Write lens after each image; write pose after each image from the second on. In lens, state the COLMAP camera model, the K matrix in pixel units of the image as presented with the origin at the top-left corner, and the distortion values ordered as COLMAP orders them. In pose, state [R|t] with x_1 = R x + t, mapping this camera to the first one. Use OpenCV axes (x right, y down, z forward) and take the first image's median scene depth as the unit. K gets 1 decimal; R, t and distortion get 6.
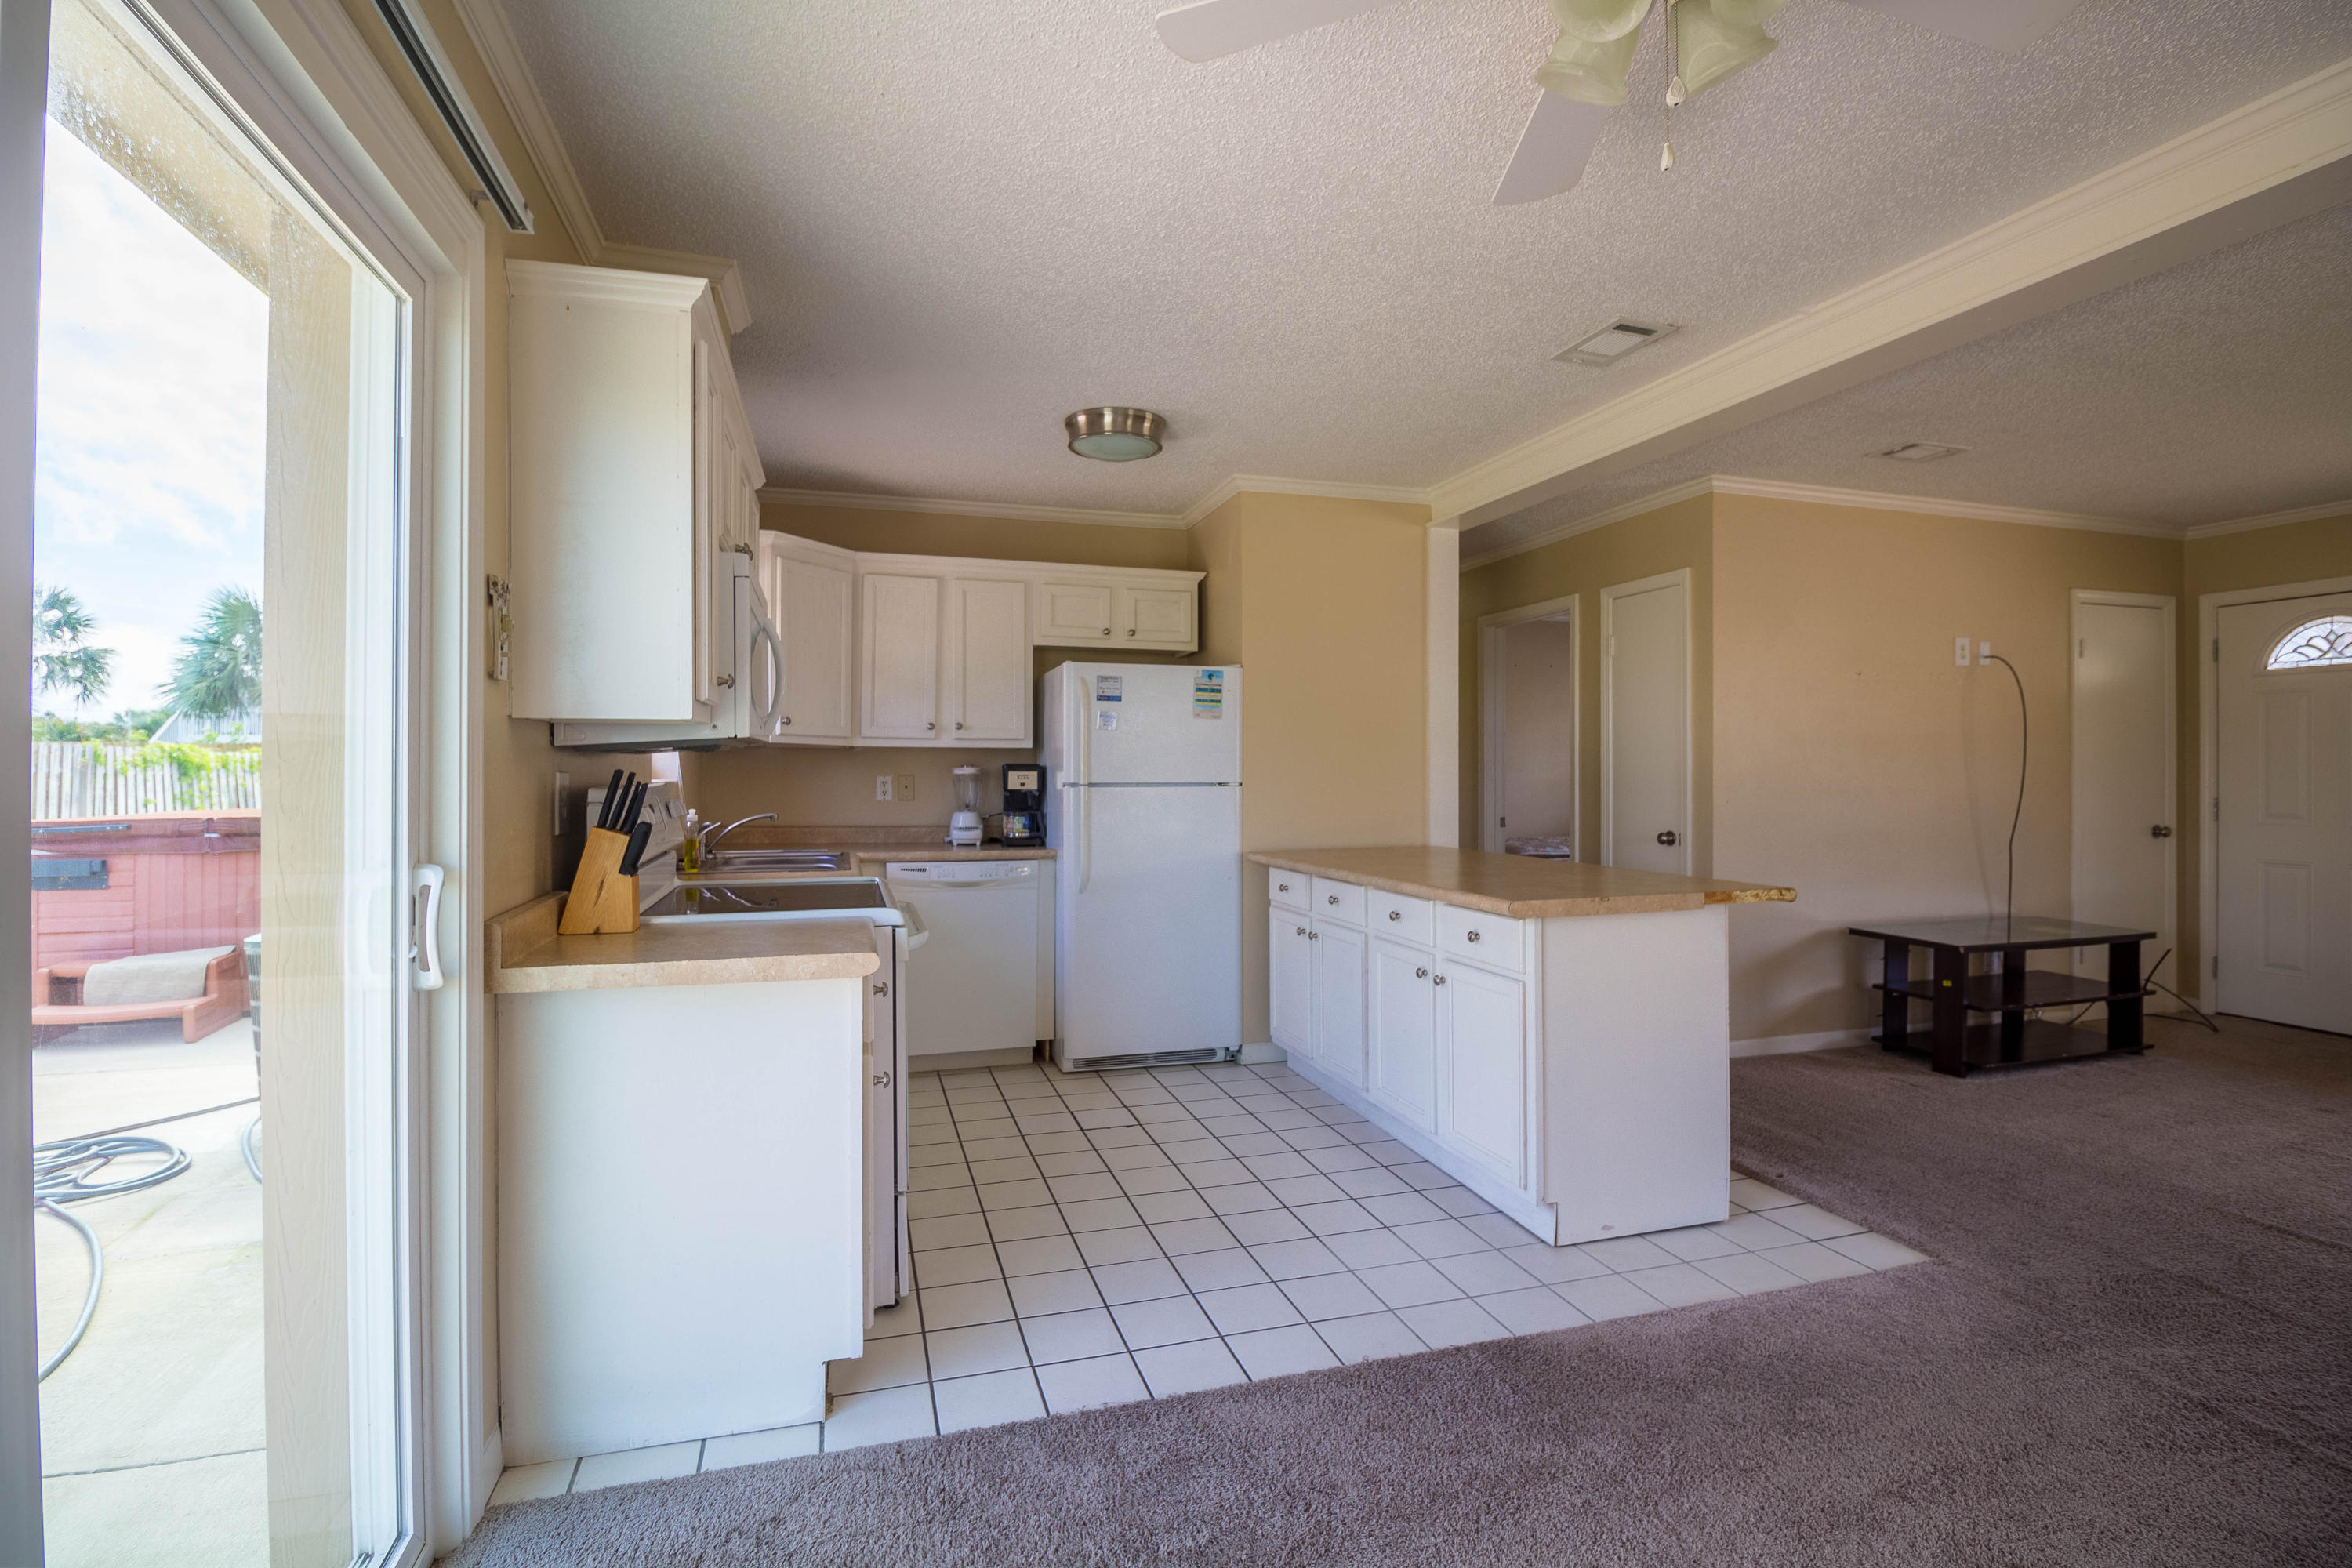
lens RADIAL K [[1101.9, 0, 1179.9], [0, 1101.9, 771.6], [0, 0, 1]] dist [-0.000801, 0.000063]
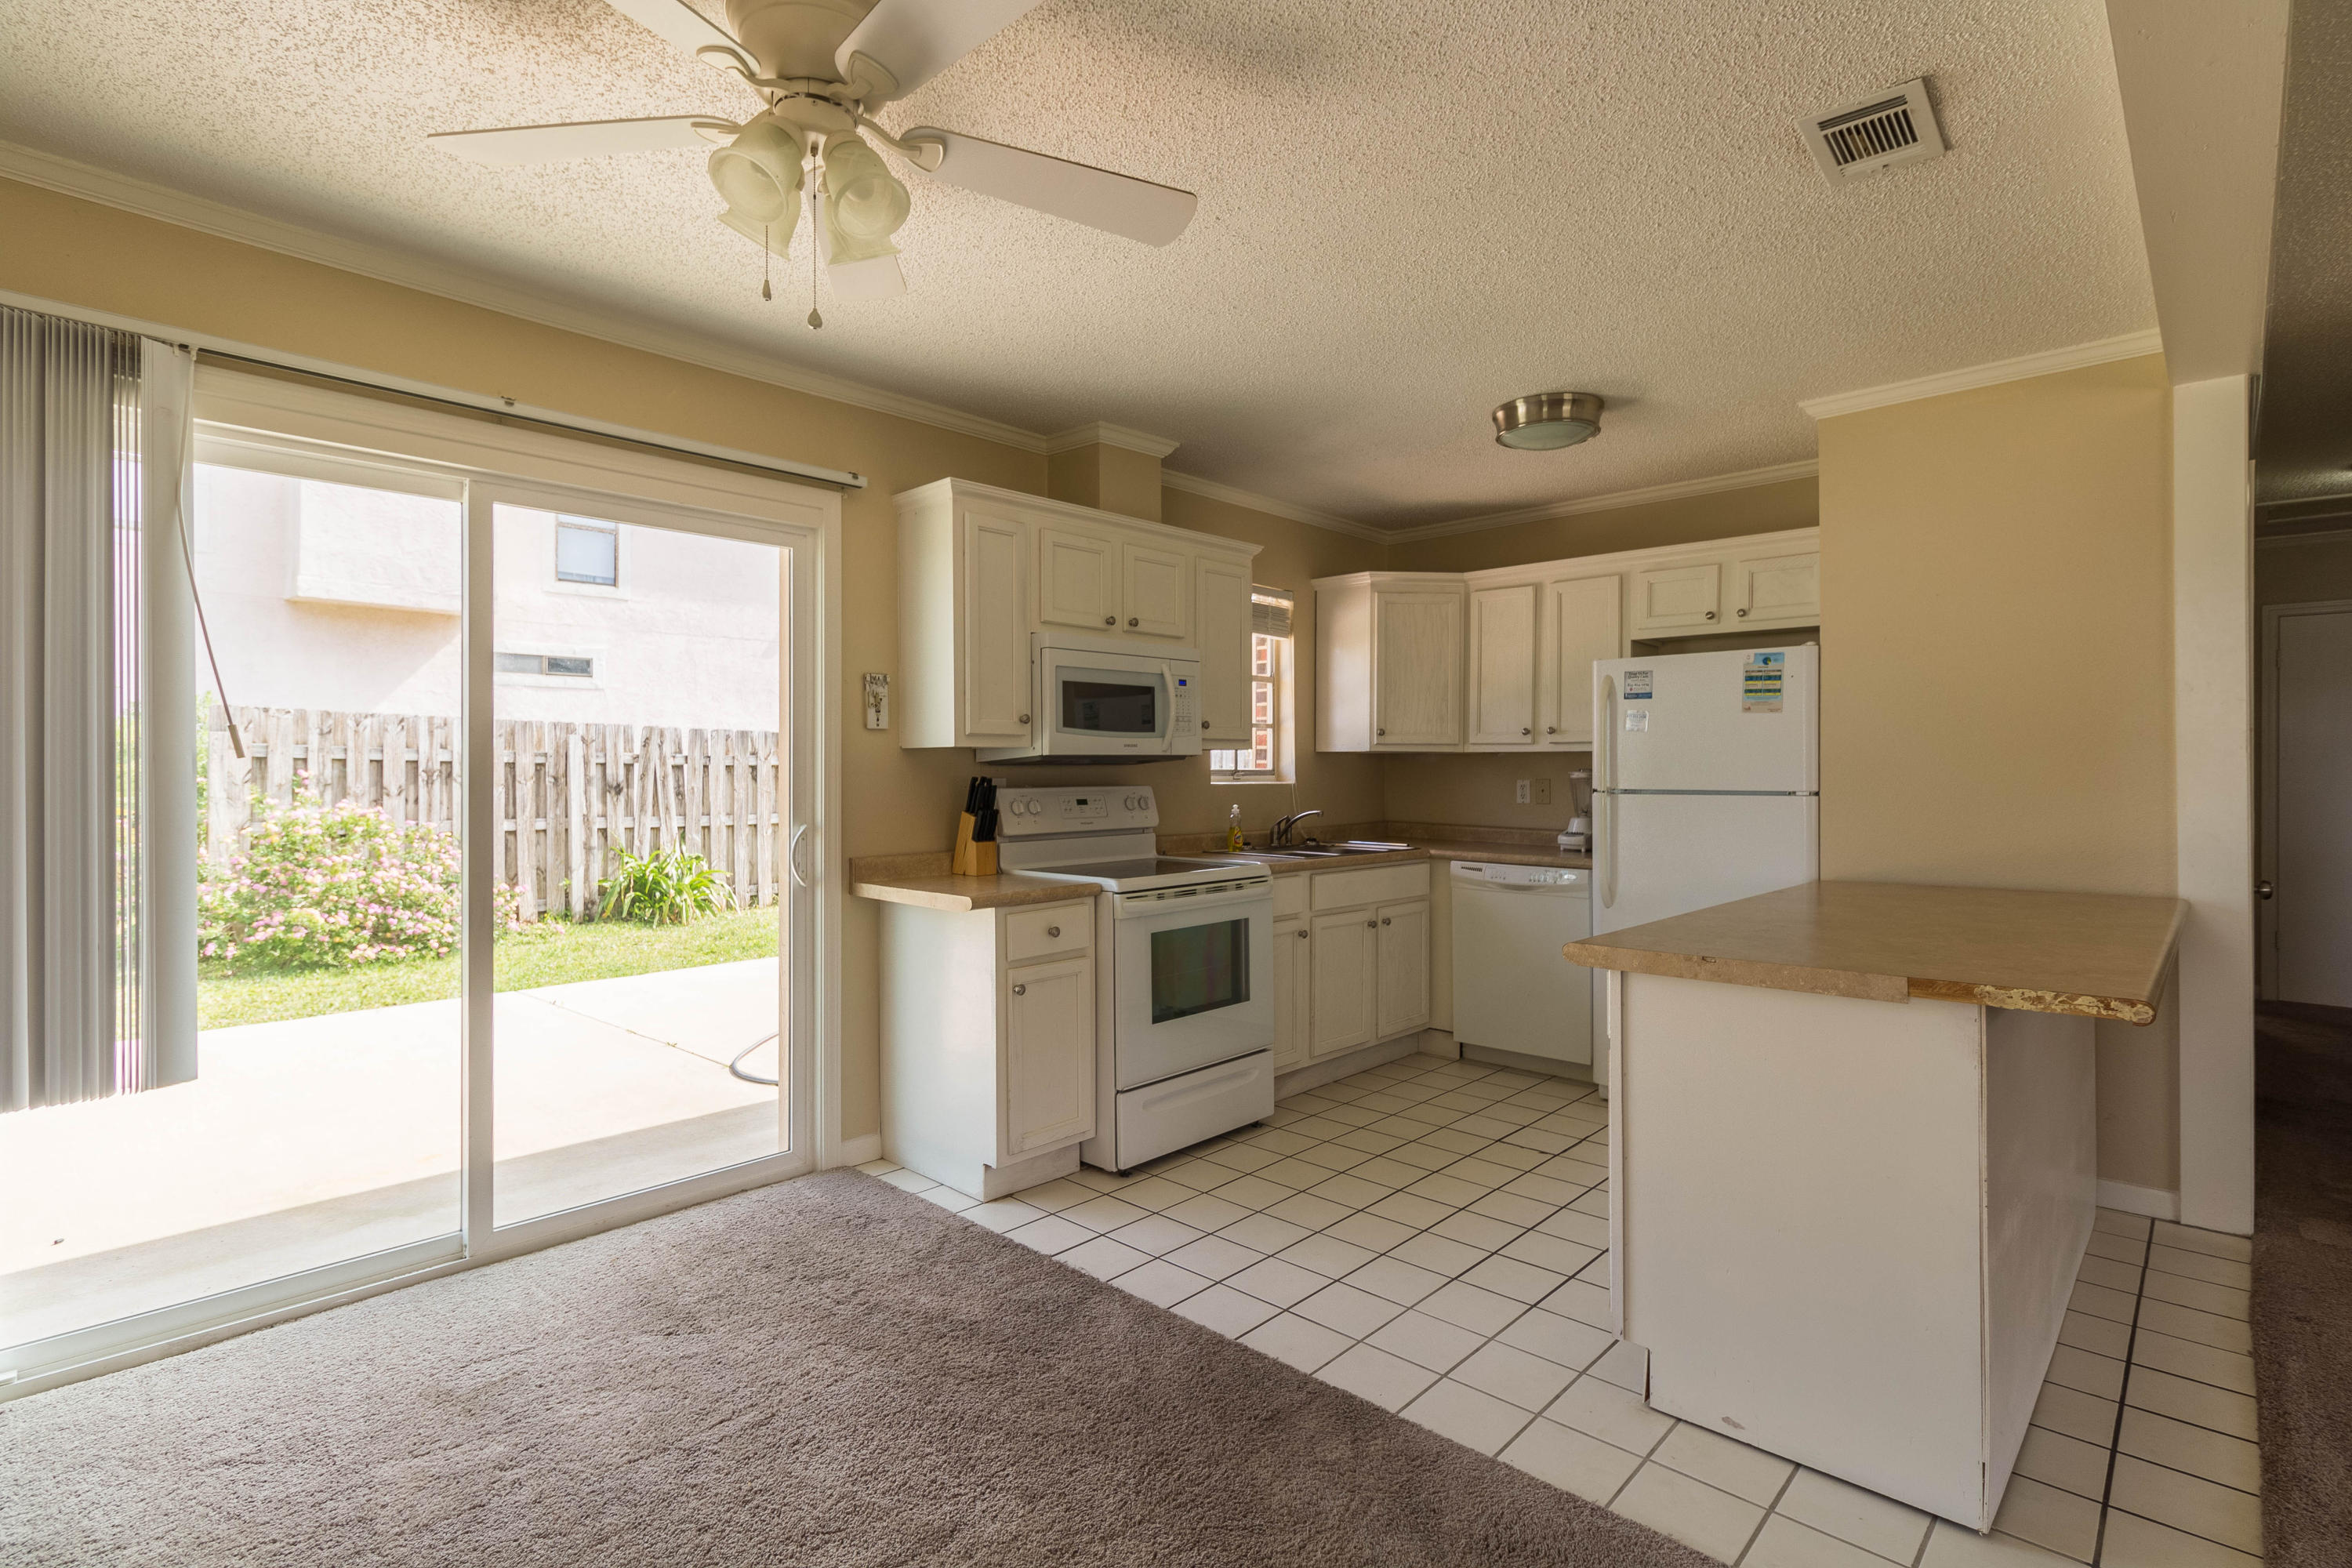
lens RADIAL K [[1126.3, 0, 1178.6], [0, 1126.3, 774.3], [0, 0, 1]] dist [0.003717, 0.000618]
pose [[0.499760, 0.002533, -0.866160, 0.556244], [0.000385, 0.999995, 0.003146, -0.005305], [0.866164, -0.001906, 0.499756, 0.215137]]
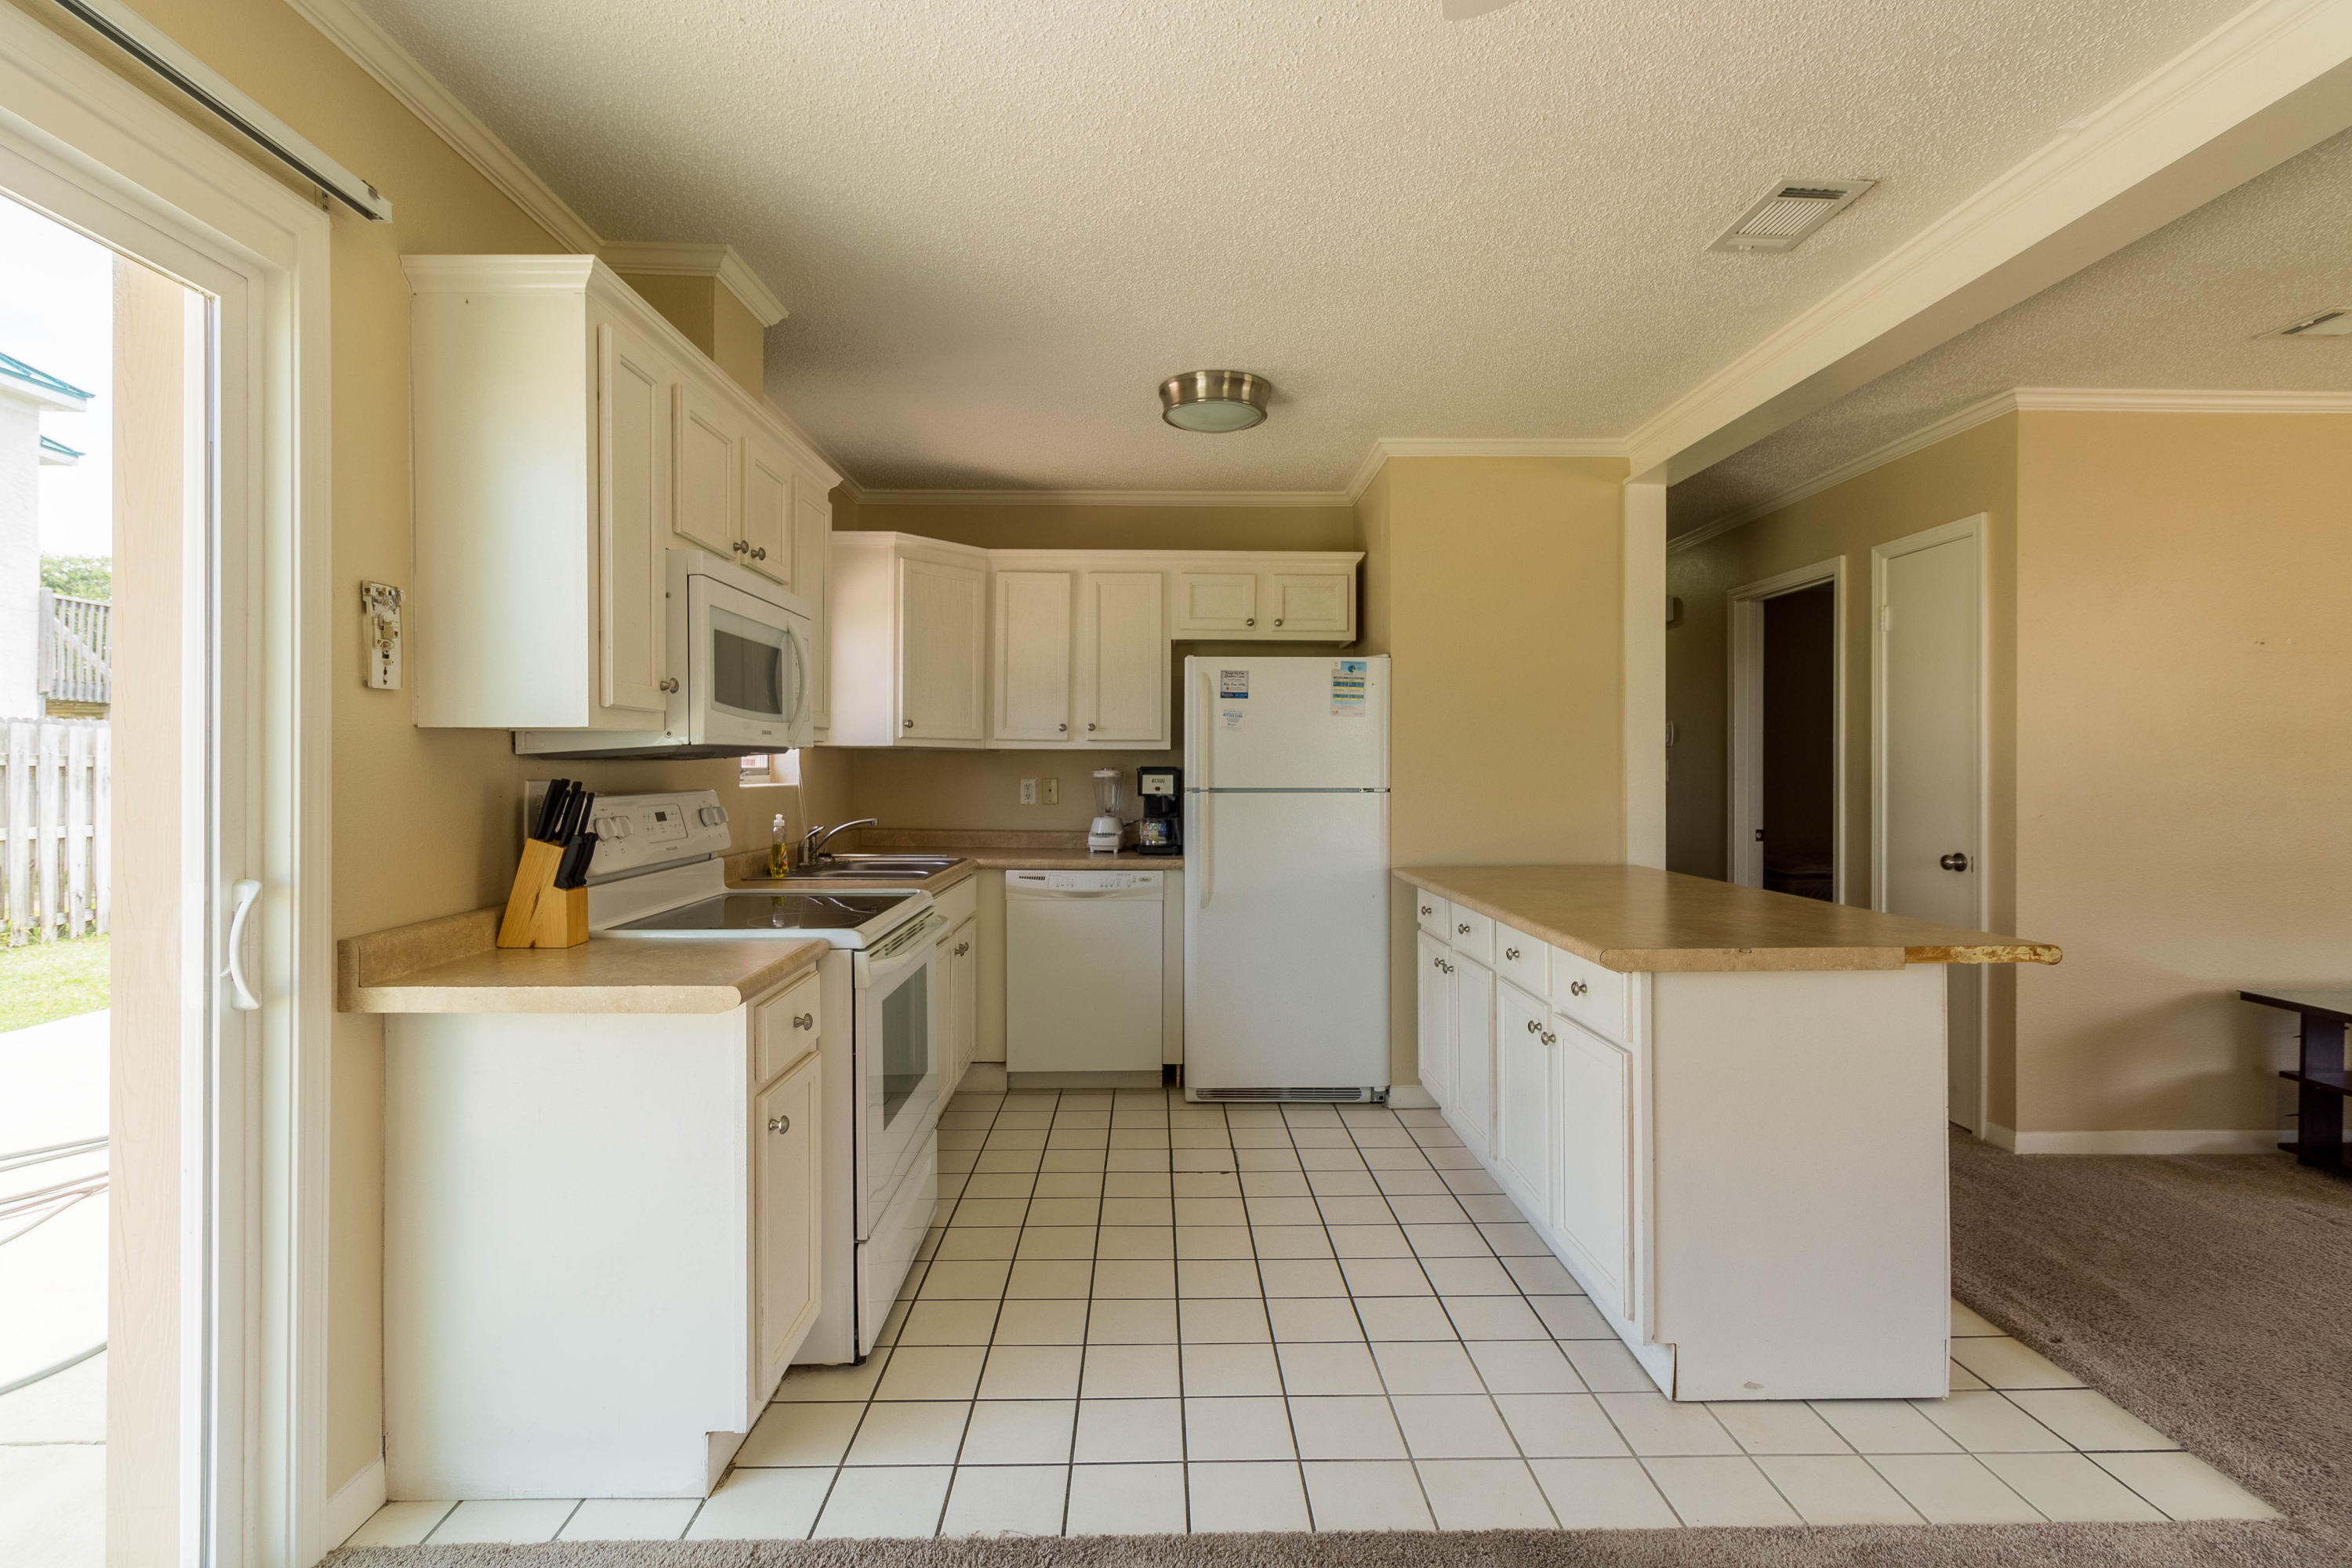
lens RADIAL K [[1109.8, 0, 1179.3], [0, 1109.8, 771.0], [0, 0, 1]] dist [0.001324, 0.004764]
pose [[0.962690, 0.000979, -0.270606, 0.142487], [-0.000582, 0.999999, 0.001546, -0.005396], [0.270607, -0.001331, 0.962689, 0.106148]]
